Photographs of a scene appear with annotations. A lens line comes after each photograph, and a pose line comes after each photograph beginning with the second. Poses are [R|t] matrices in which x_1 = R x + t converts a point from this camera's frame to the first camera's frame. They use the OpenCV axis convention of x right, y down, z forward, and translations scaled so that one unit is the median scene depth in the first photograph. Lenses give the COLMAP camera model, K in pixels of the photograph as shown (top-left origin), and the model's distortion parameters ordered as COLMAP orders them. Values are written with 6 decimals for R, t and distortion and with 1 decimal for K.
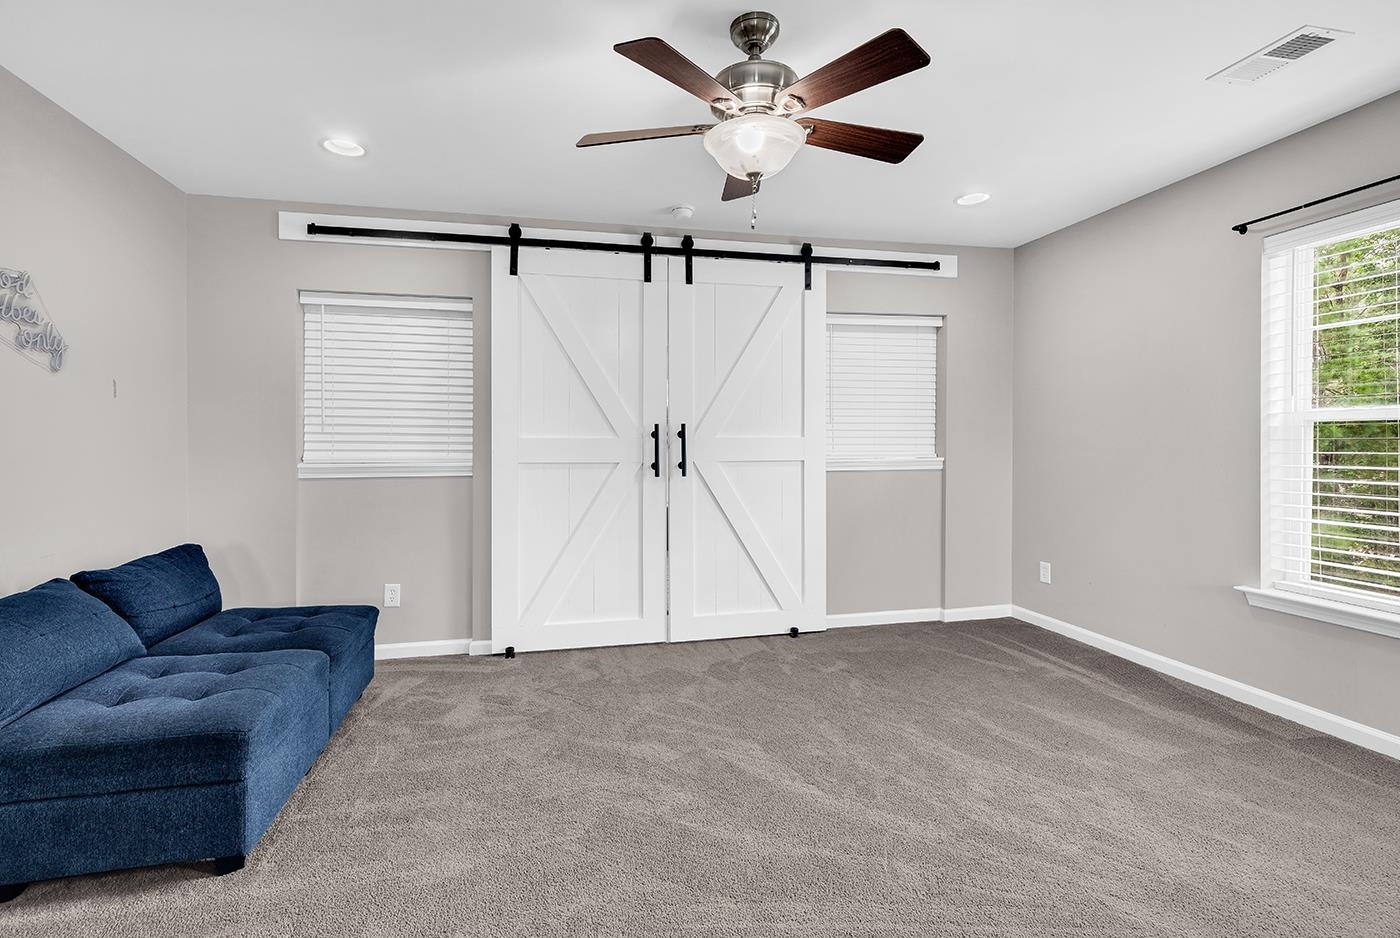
lens RADIAL K [[638.3, 0, 698.0], [0, 638.3, 447.1], [0, 0, 1]] dist [0.002025, 0.000168]
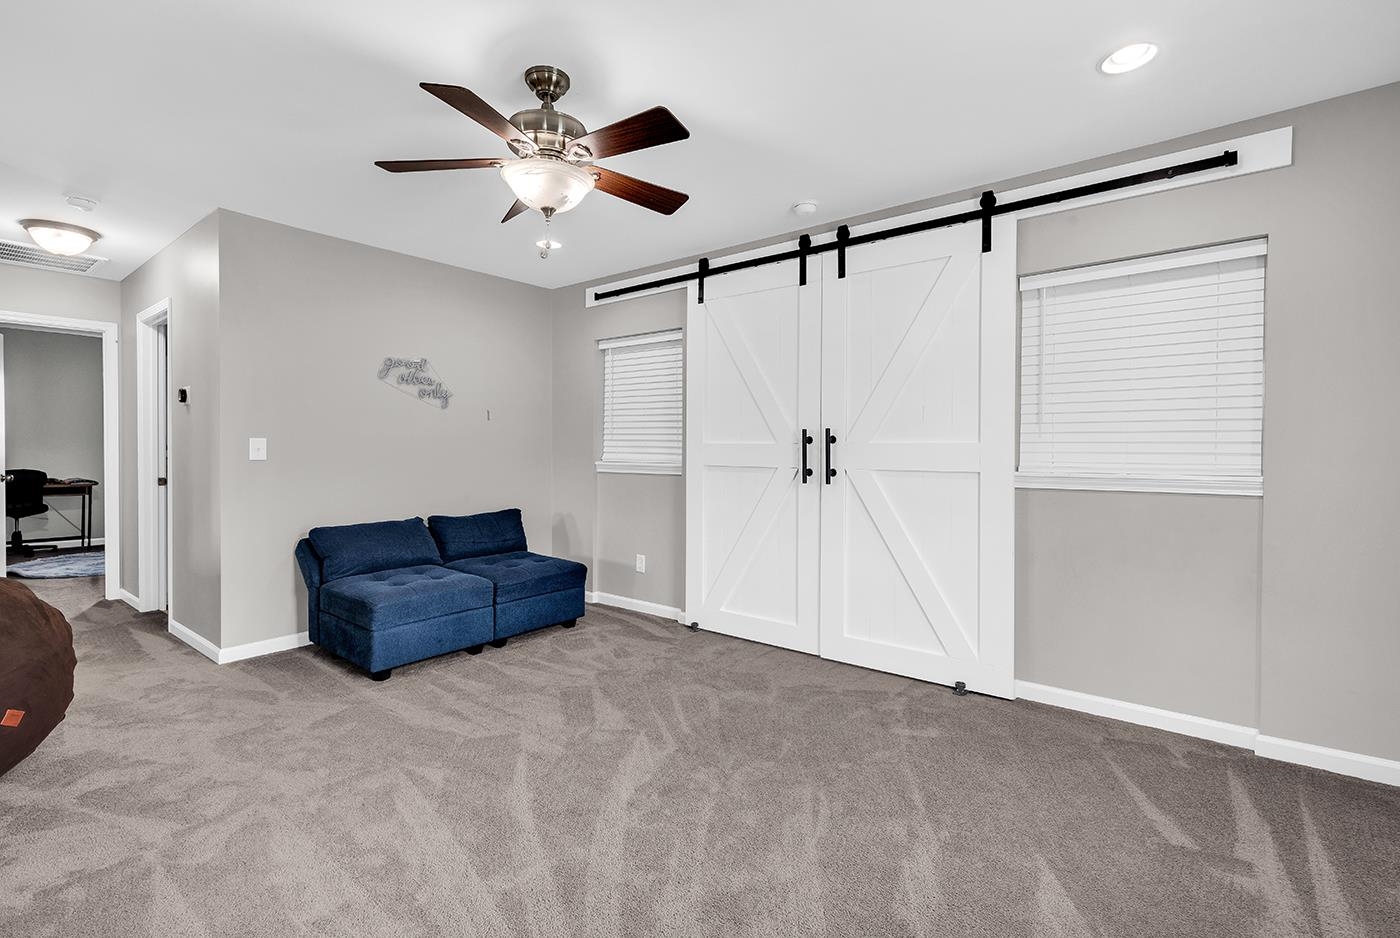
lens RADIAL K [[654.0, 0, 730.9], [0, 654.0, 451.3], [0, 0, 1]] dist [-0.000517, -0.000422]
pose [[0.630272, 0.009052, -0.776322, 0.664098], [-0.010084, 0.999943, 0.003472, -0.004638], [0.776309, 0.005640, 0.630327, 0.291987]]
